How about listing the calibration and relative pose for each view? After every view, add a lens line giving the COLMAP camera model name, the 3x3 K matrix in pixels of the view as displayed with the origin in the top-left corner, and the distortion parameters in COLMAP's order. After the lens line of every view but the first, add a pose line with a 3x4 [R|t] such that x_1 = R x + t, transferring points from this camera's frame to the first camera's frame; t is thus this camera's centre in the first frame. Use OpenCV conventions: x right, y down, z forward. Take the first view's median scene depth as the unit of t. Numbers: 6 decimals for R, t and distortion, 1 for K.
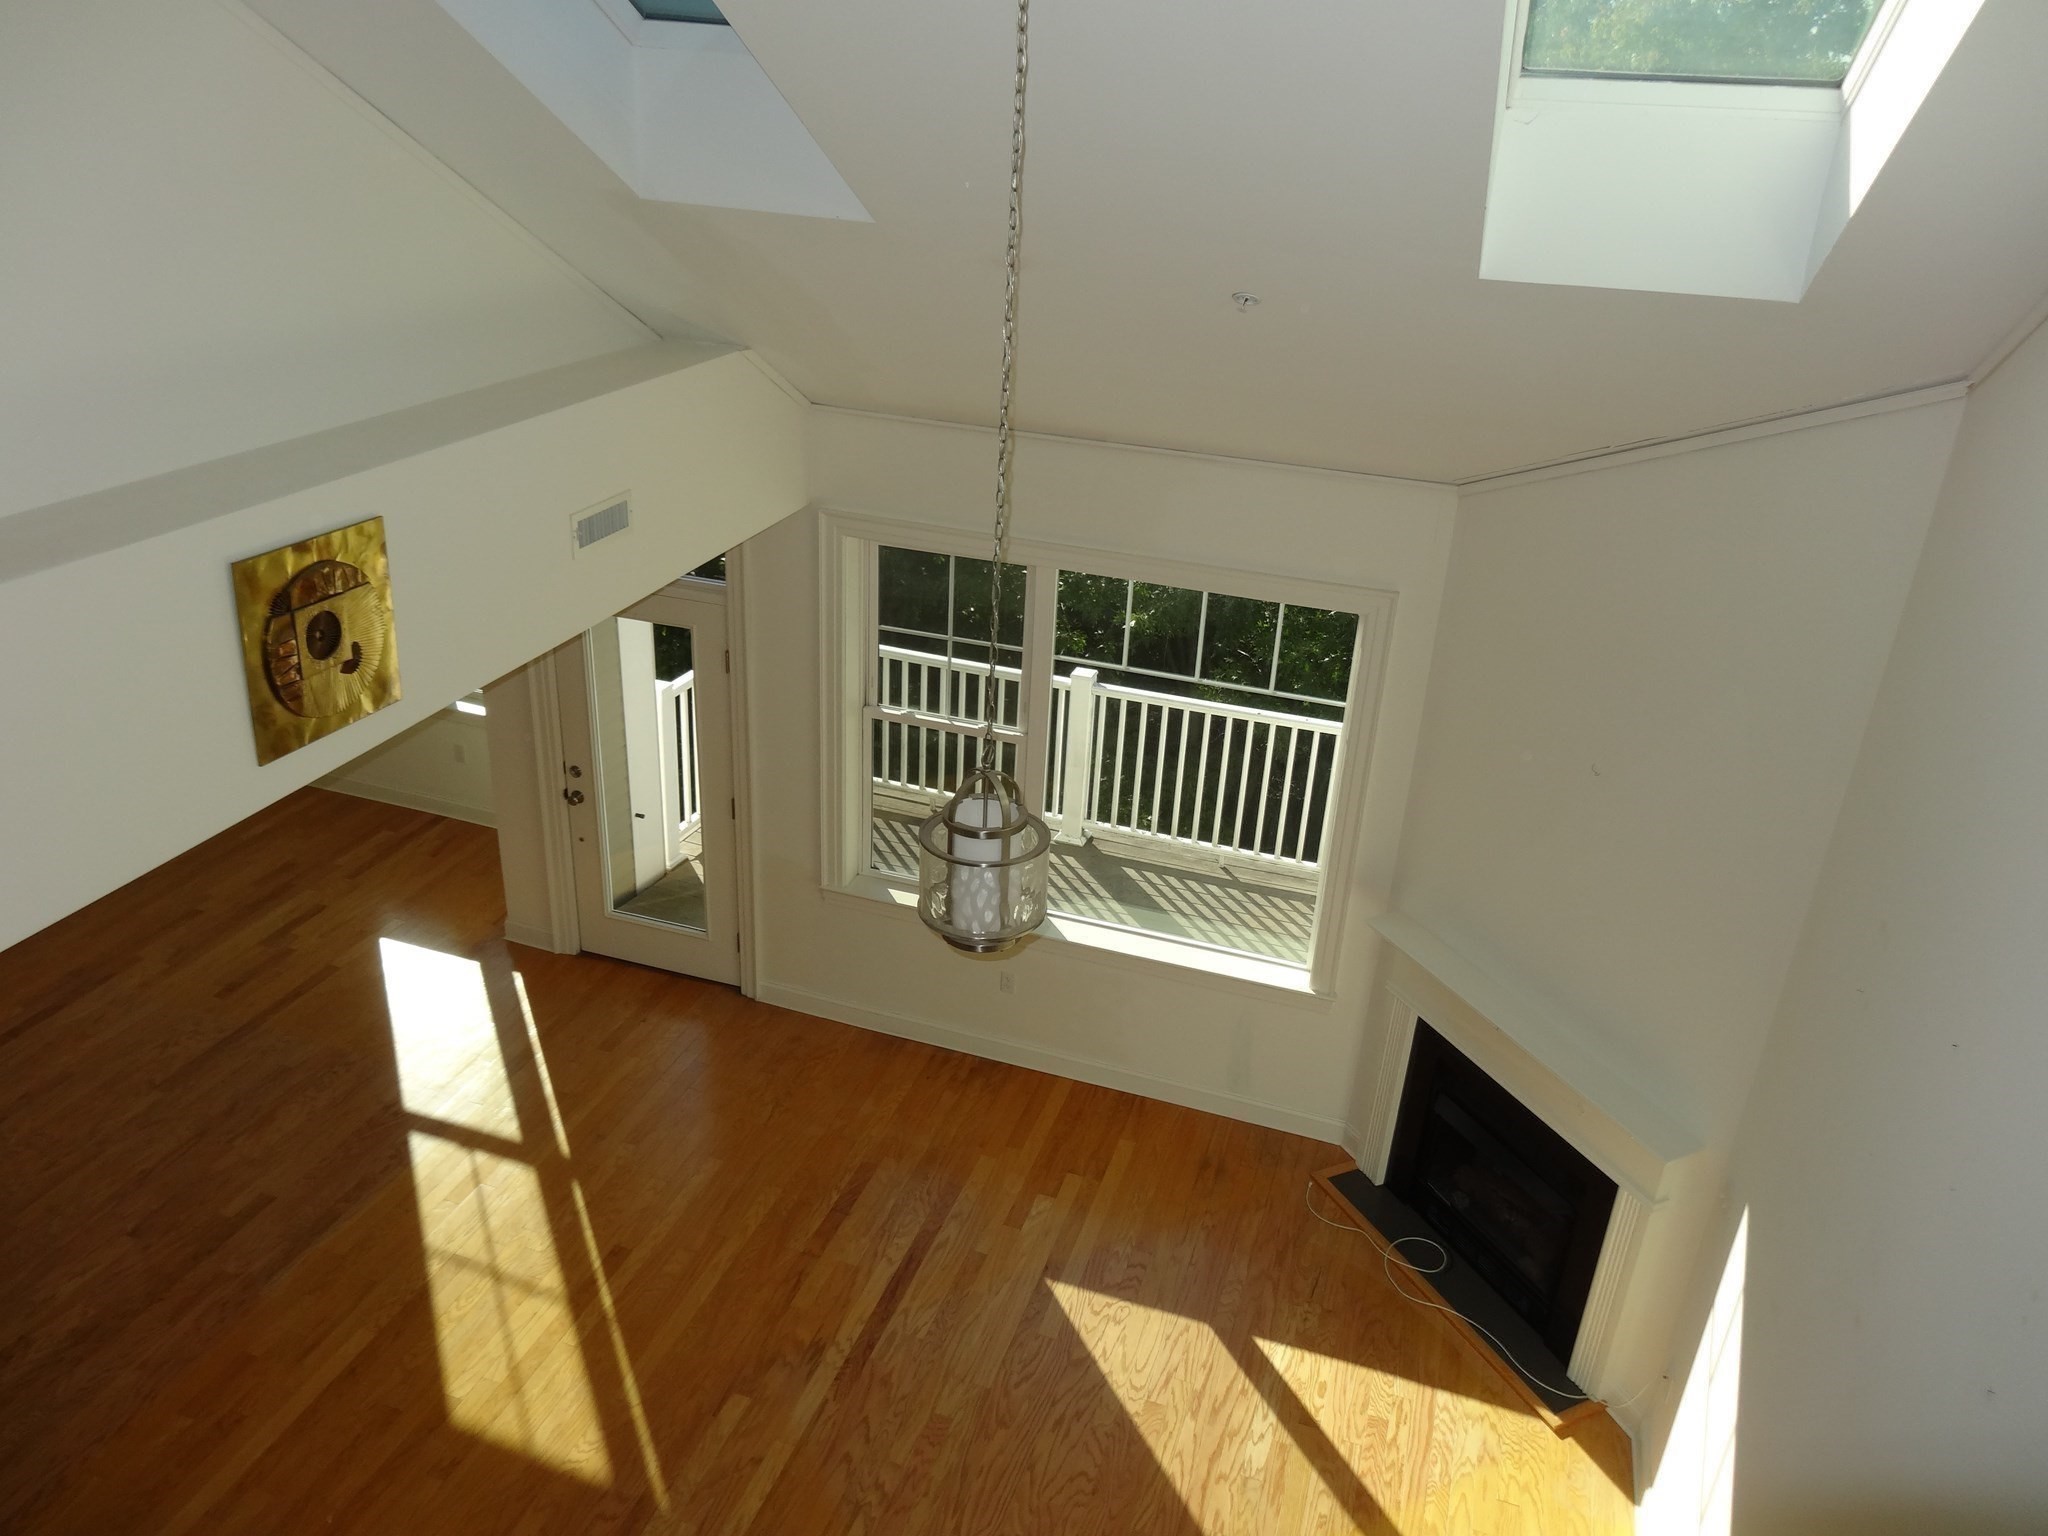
lens RADIAL K [[1518.3, 0, 1024.6], [0, 1518.3, 762.8], [0, 0, 1]] dist [-0.004569, -0.002470]
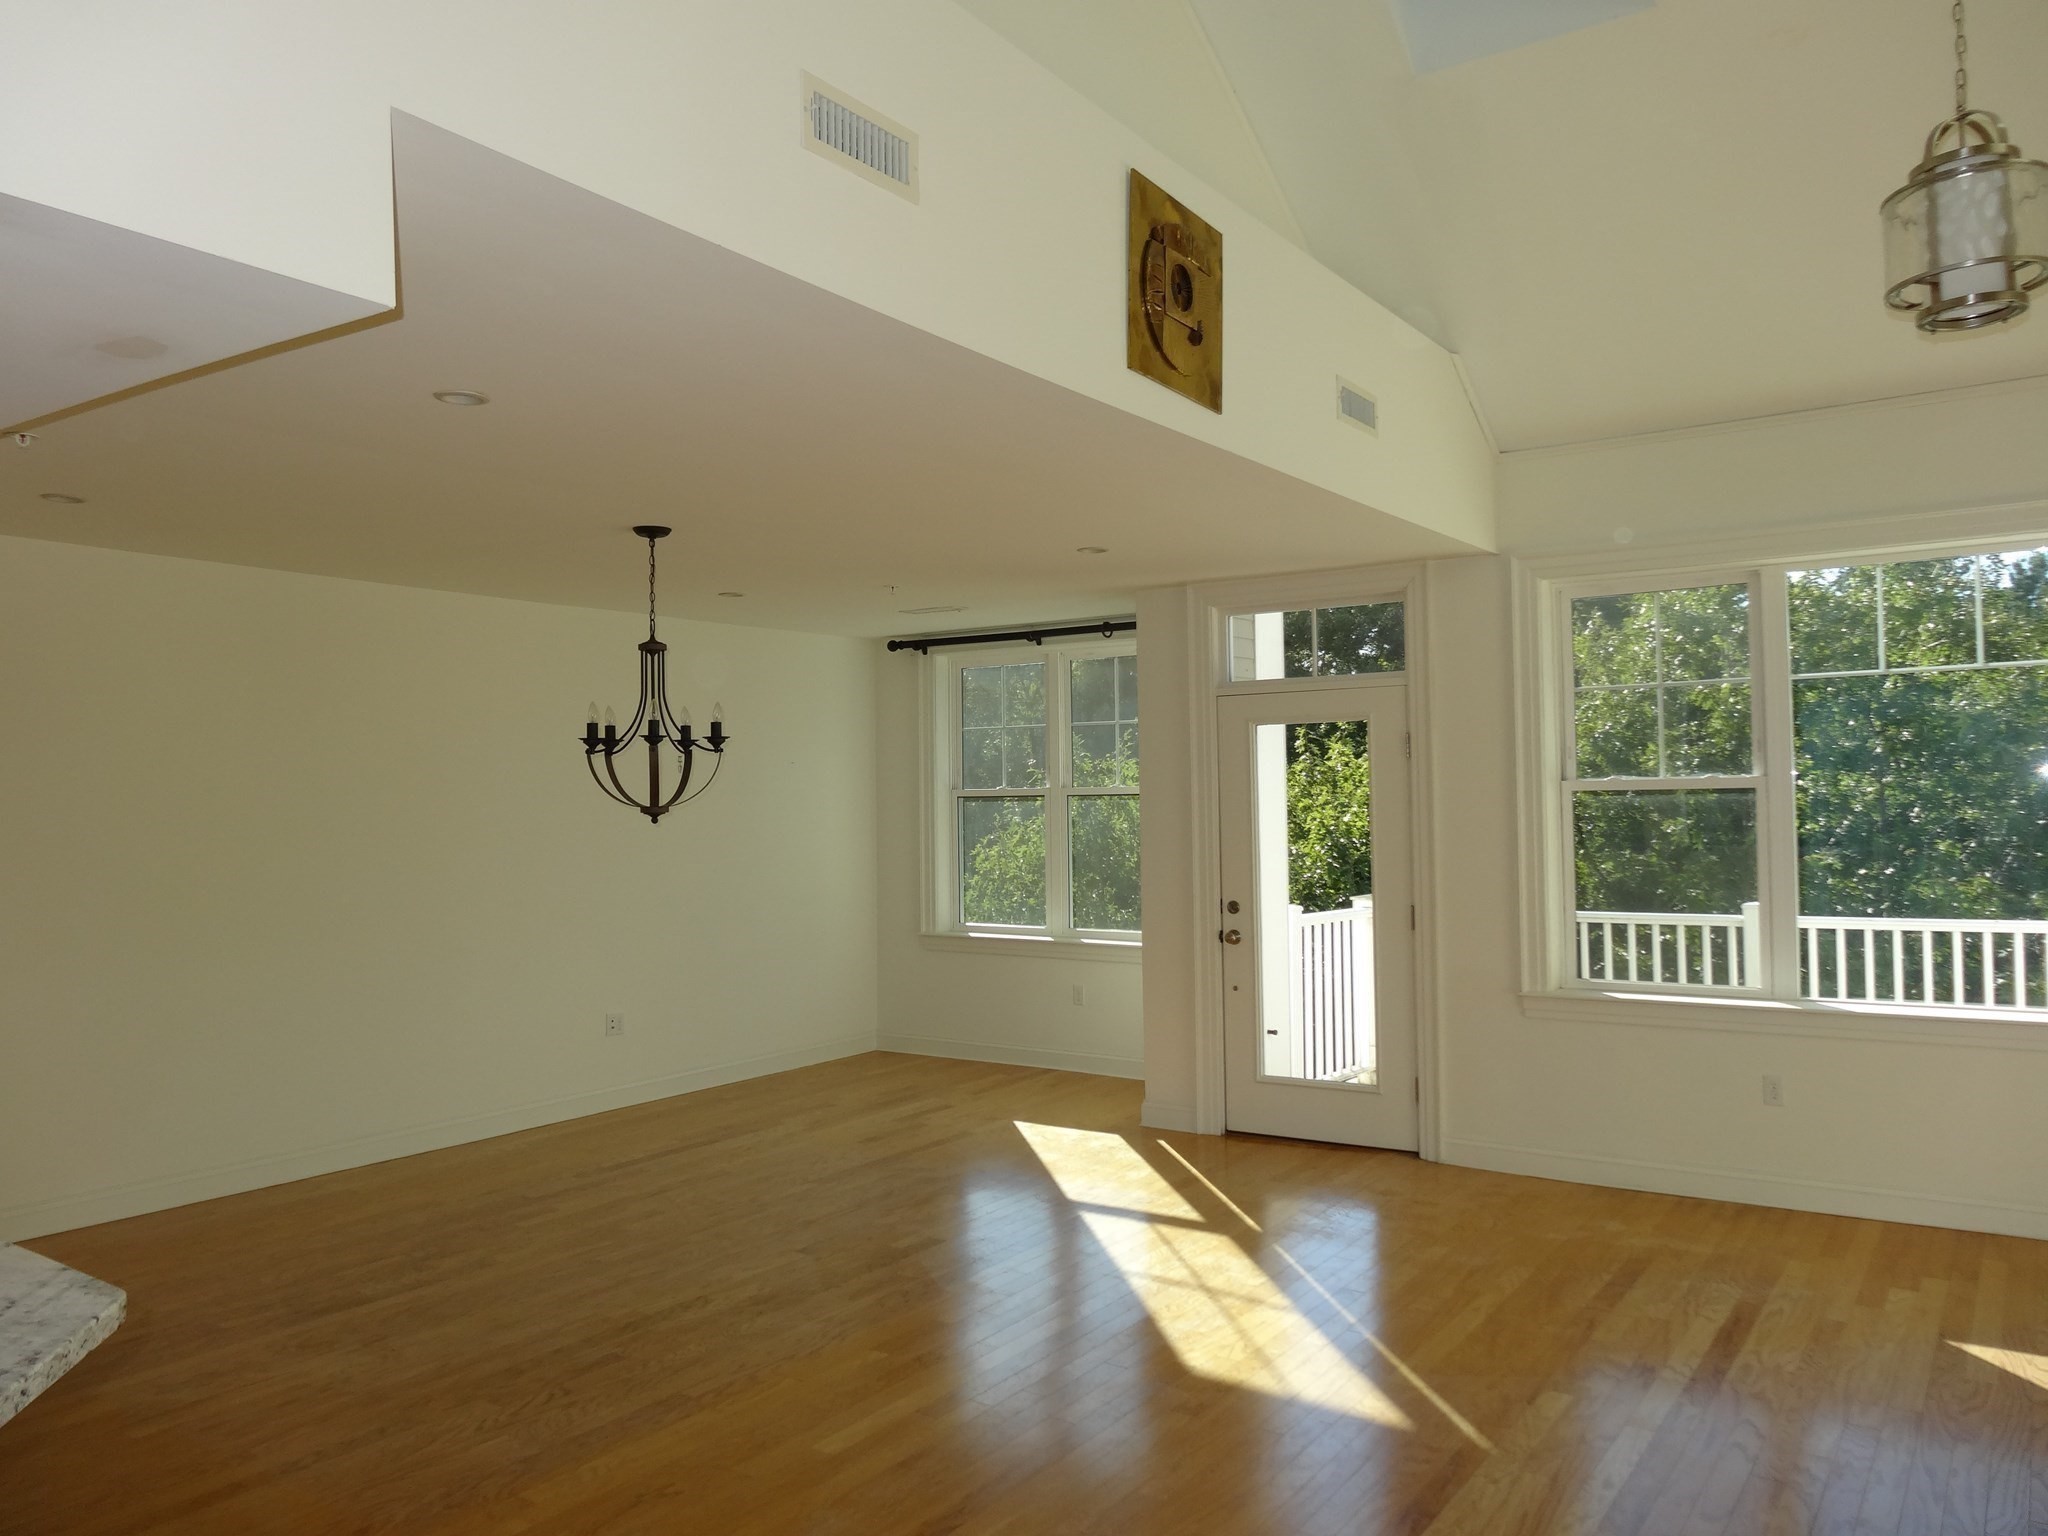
lens RADIAL K [[1518.3, 0, 1024.6], [0, 1518.3, 762.8], [0, 0, 1]] dist [-0.004569, -0.002470]
pose [[0.959871, -0.072140, -0.271003, -0.200349], [-0.058268, 0.893957, -0.444348, 0.454912], [0.274321, 0.442308, 0.853880, 0.139836]]
